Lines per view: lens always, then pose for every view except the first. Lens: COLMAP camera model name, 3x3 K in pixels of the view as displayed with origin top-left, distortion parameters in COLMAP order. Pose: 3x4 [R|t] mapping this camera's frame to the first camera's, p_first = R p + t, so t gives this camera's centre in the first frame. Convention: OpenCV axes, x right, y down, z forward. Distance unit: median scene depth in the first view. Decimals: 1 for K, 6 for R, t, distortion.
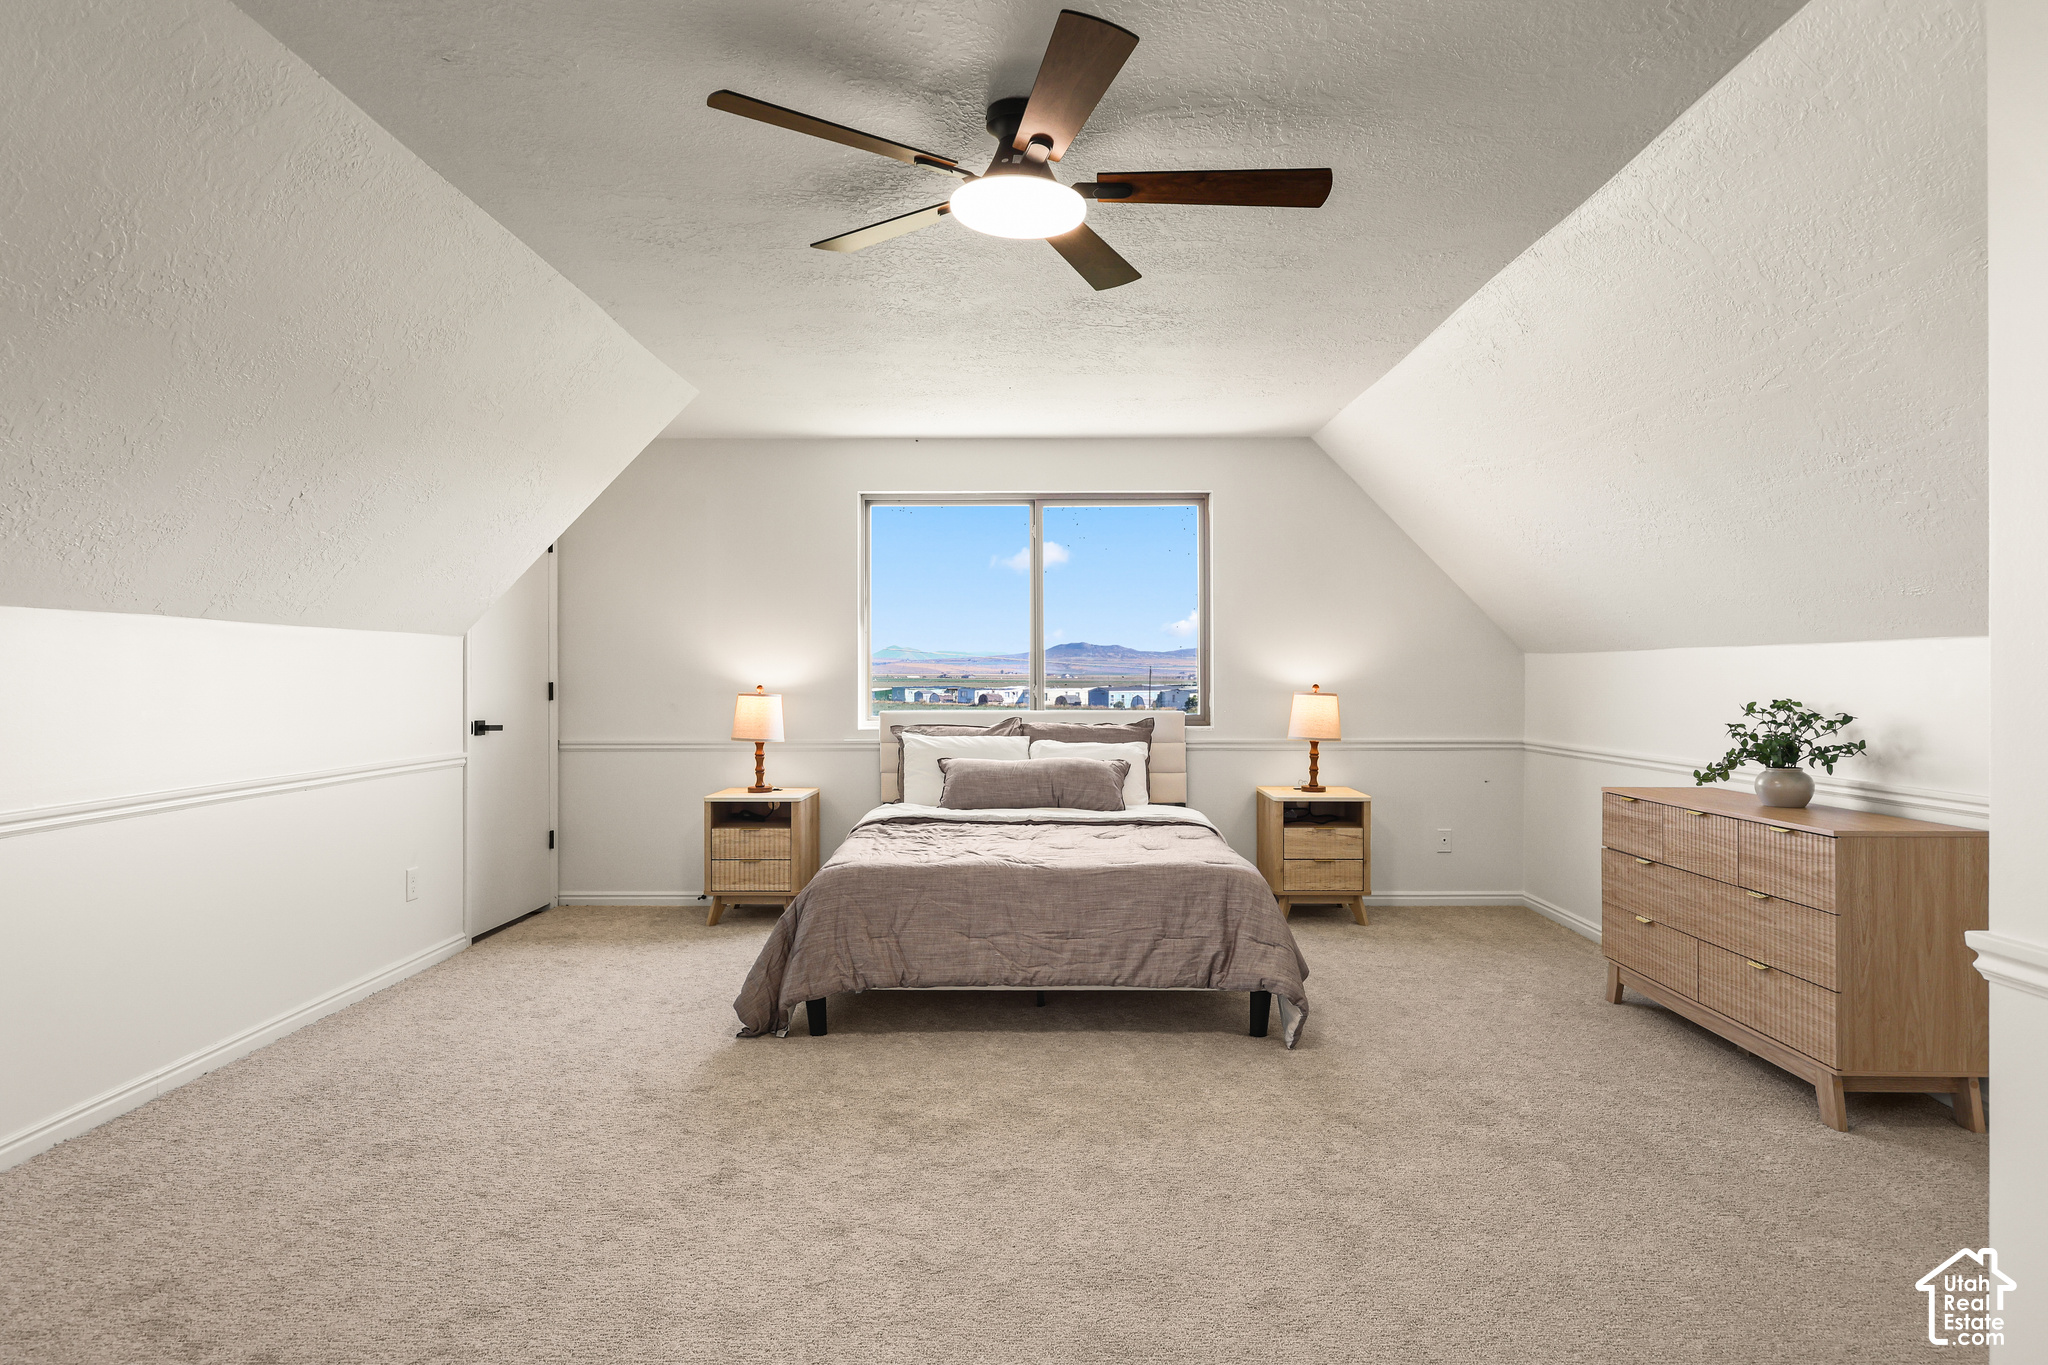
lens RADIAL K [[1112.3, 0, 1030.0], [0, 1112.3, 687.9], [0, 0, 1]] dist [0.002663, -0.000807]
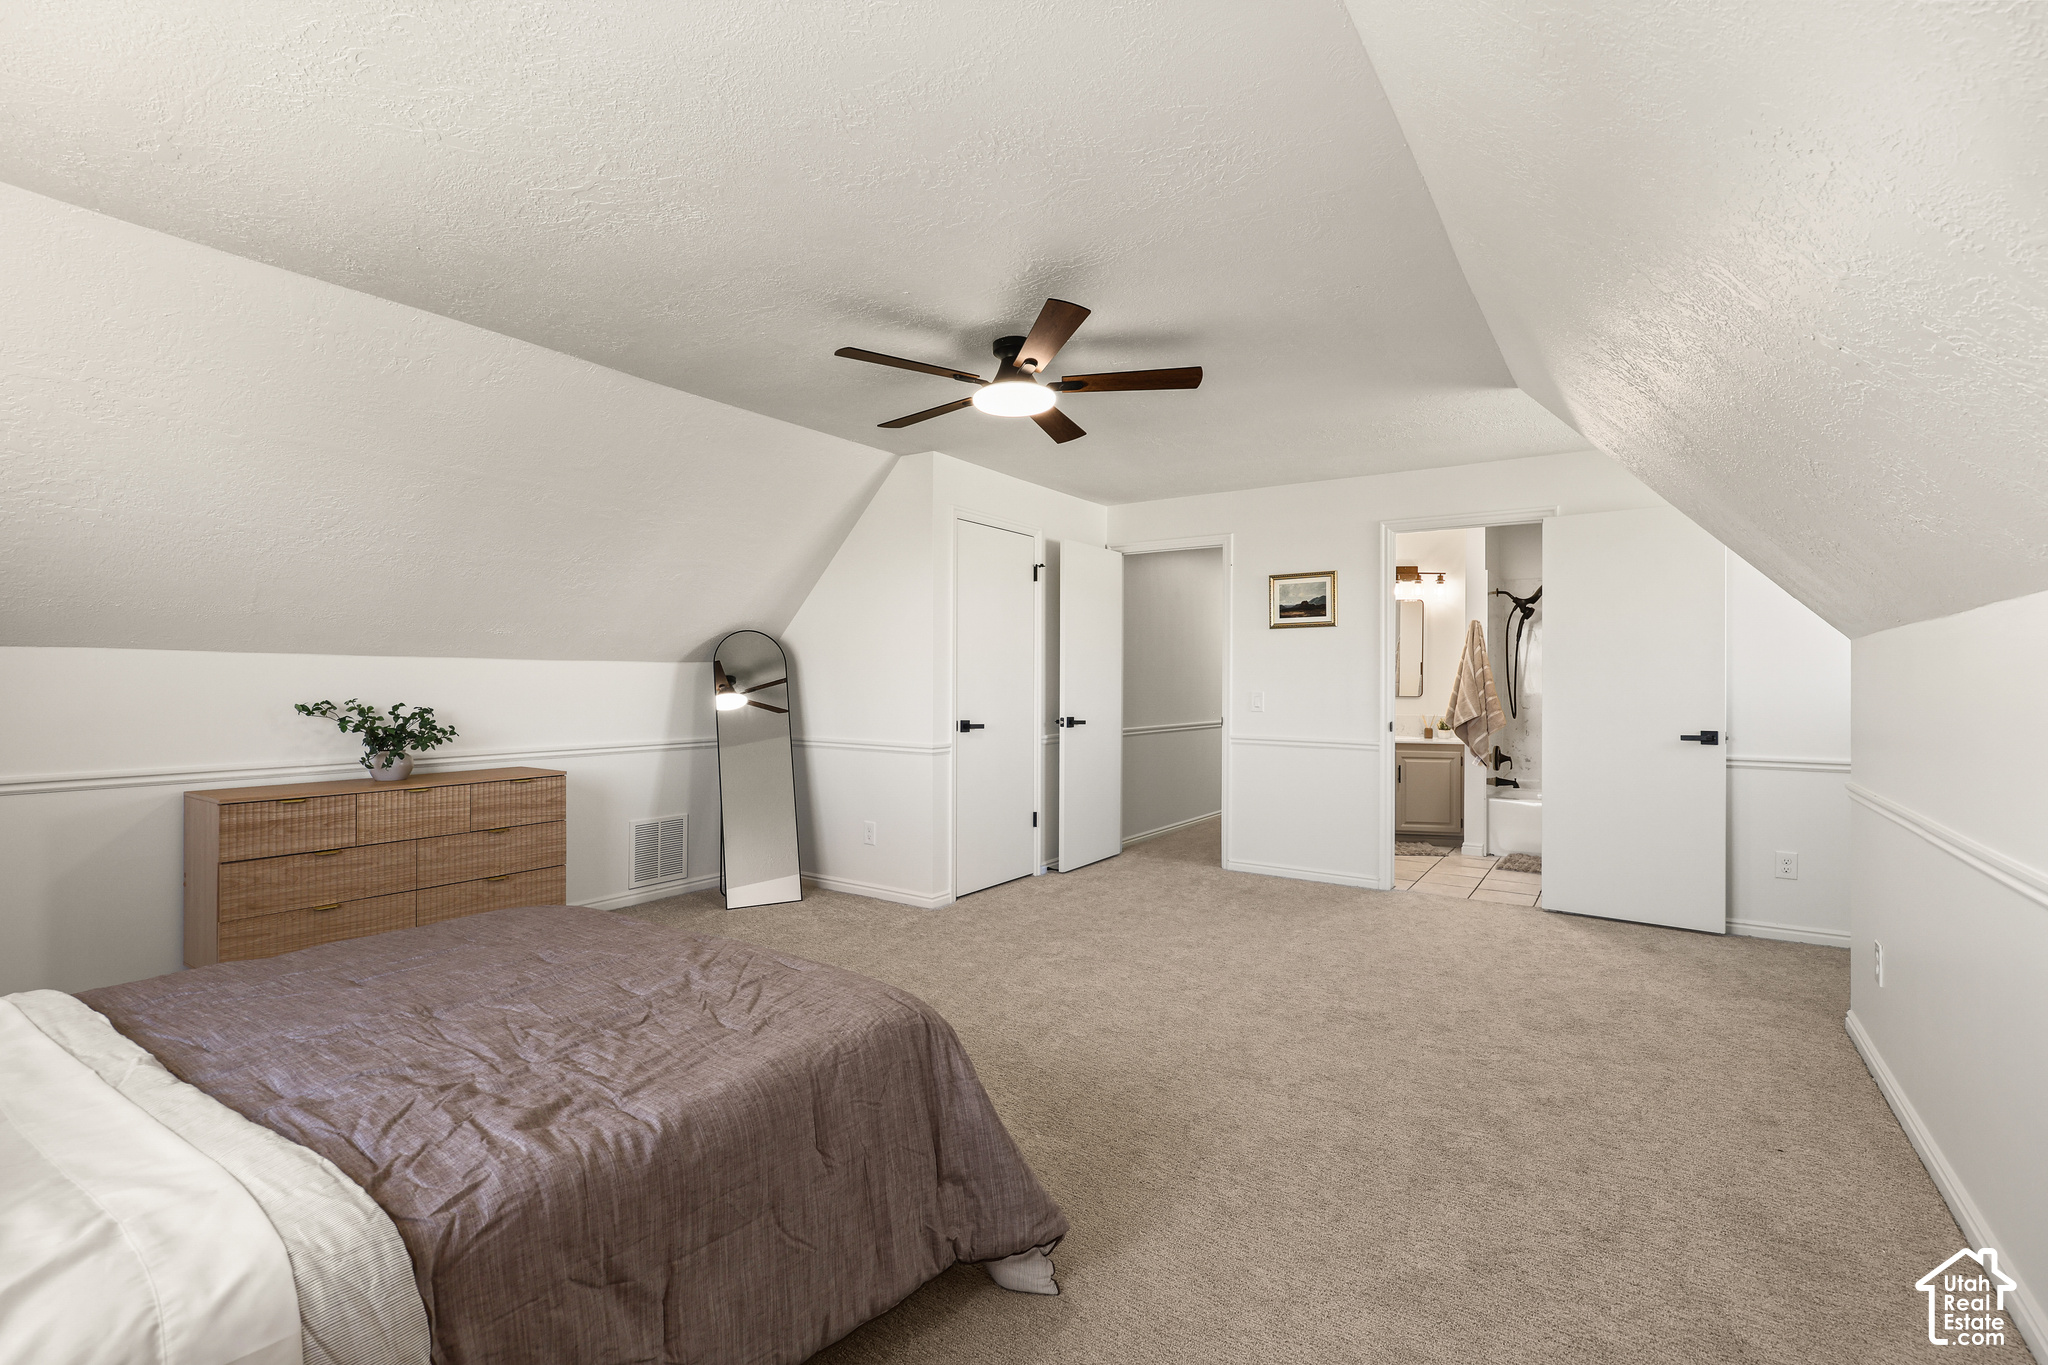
lens RADIAL K [[928.9, 0, 1024.8], [0, 928.9, 675.6], [0, 0, 1]] dist [-0.001608, -0.000128]
pose [[-0.836069, -0.000664, 0.548624, -0.531436], [-0.000827, 1.000000, -0.000050, -0.016517], [-0.548623, -0.000496, -0.836069, 1.455567]]
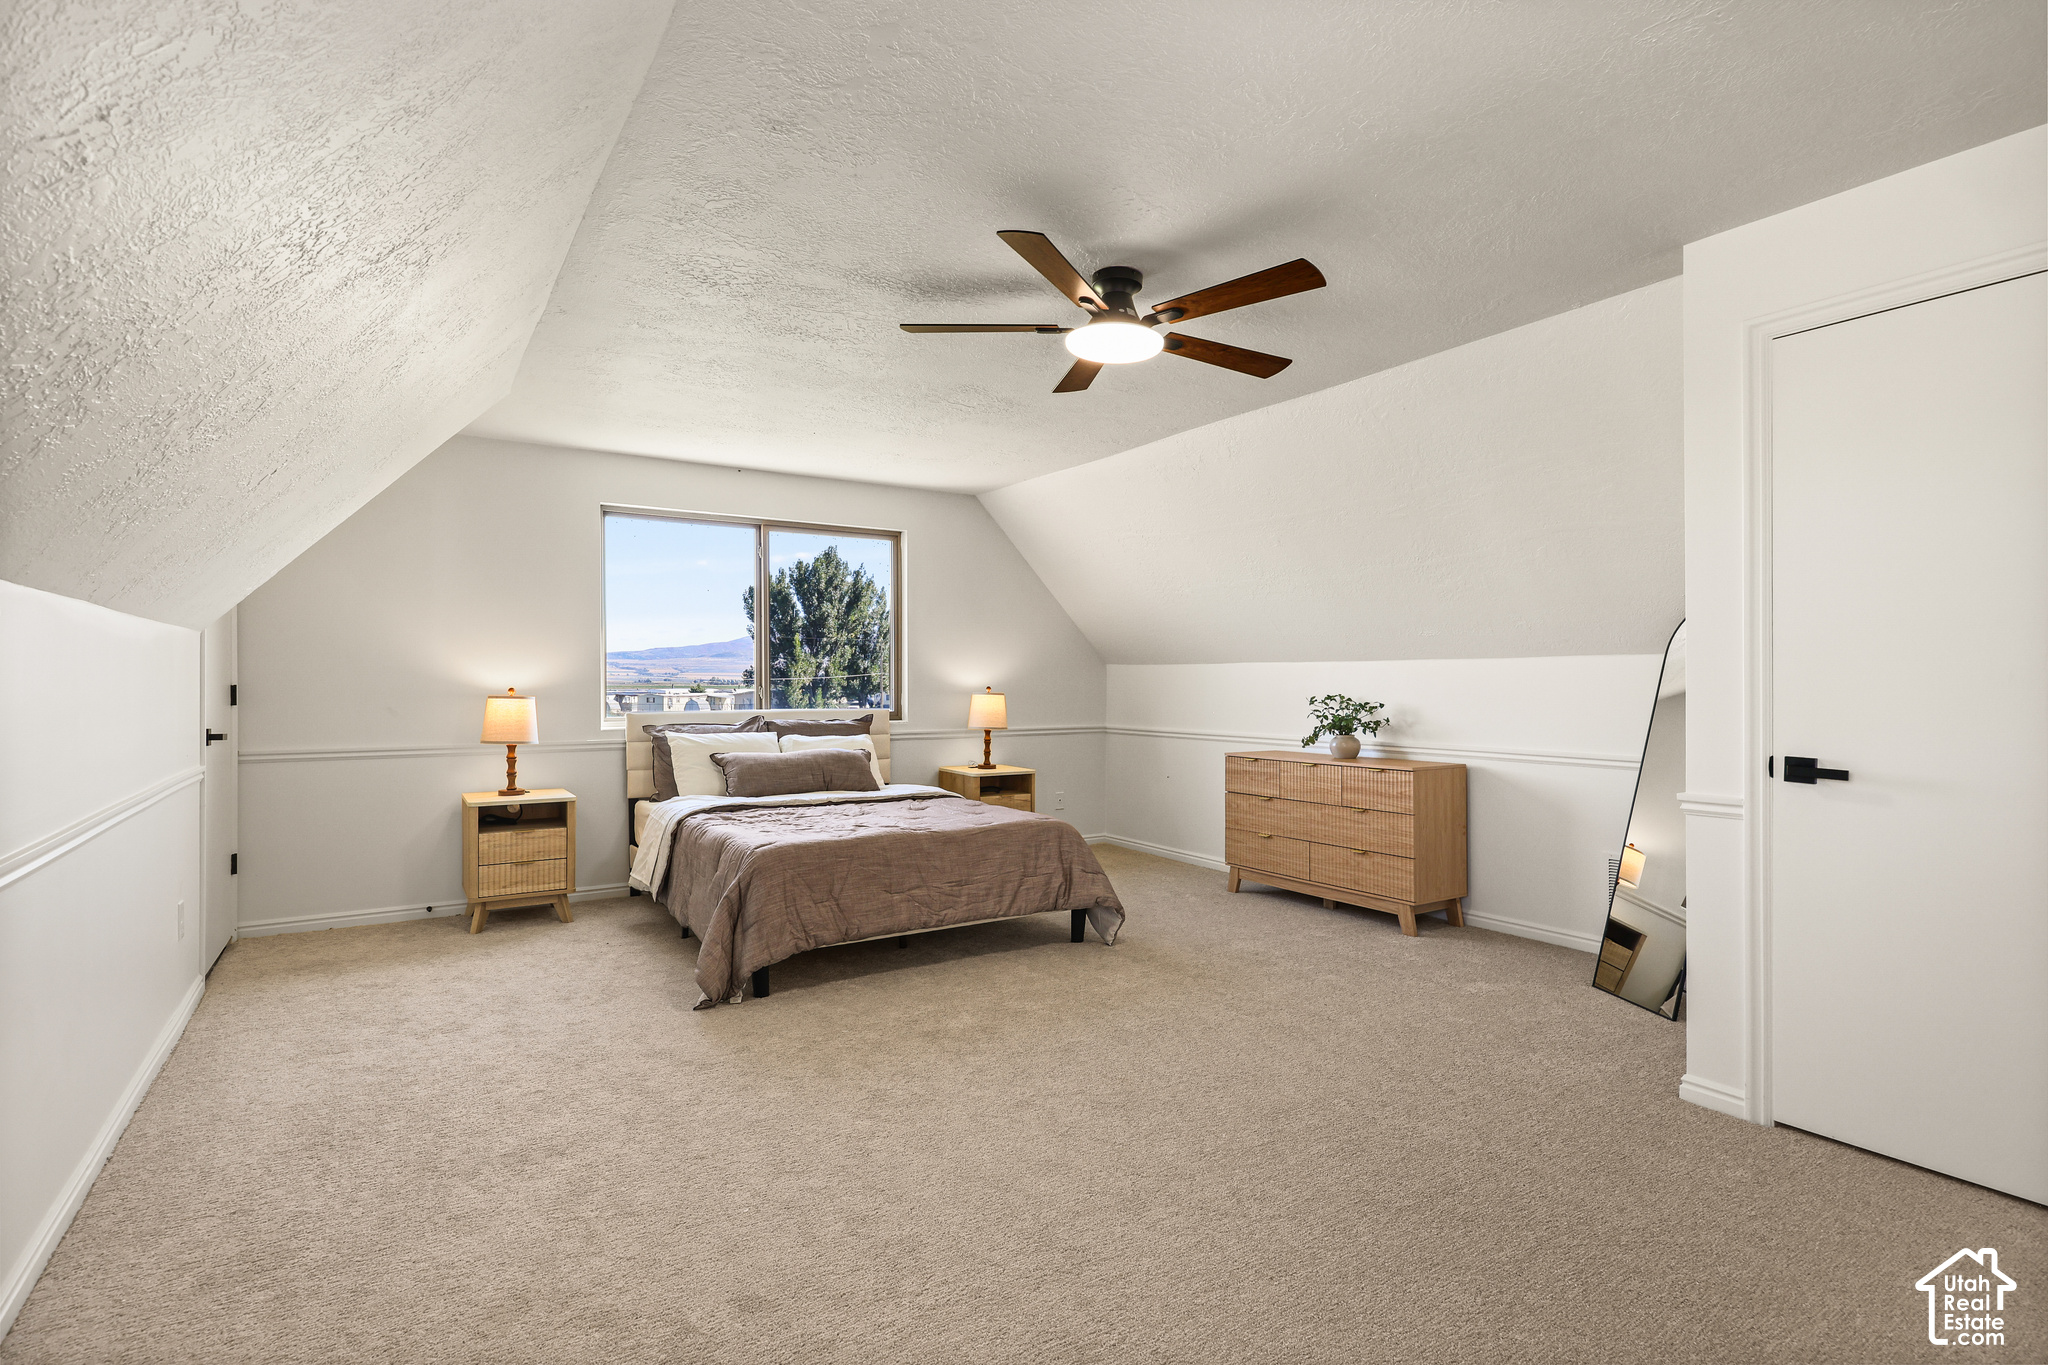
lens RADIAL K [[982.3, 0, 1016.2], [0, 982.3, 684.8], [0, 0, 1]] dist [-0.000447, 0.000760]
pose [[0.841541, -0.000385, 0.540192, -0.522454], [0.003879, 0.999978, -0.005331, 0.001765], [-0.540179, 0.006582, 0.841525, 0.019830]]
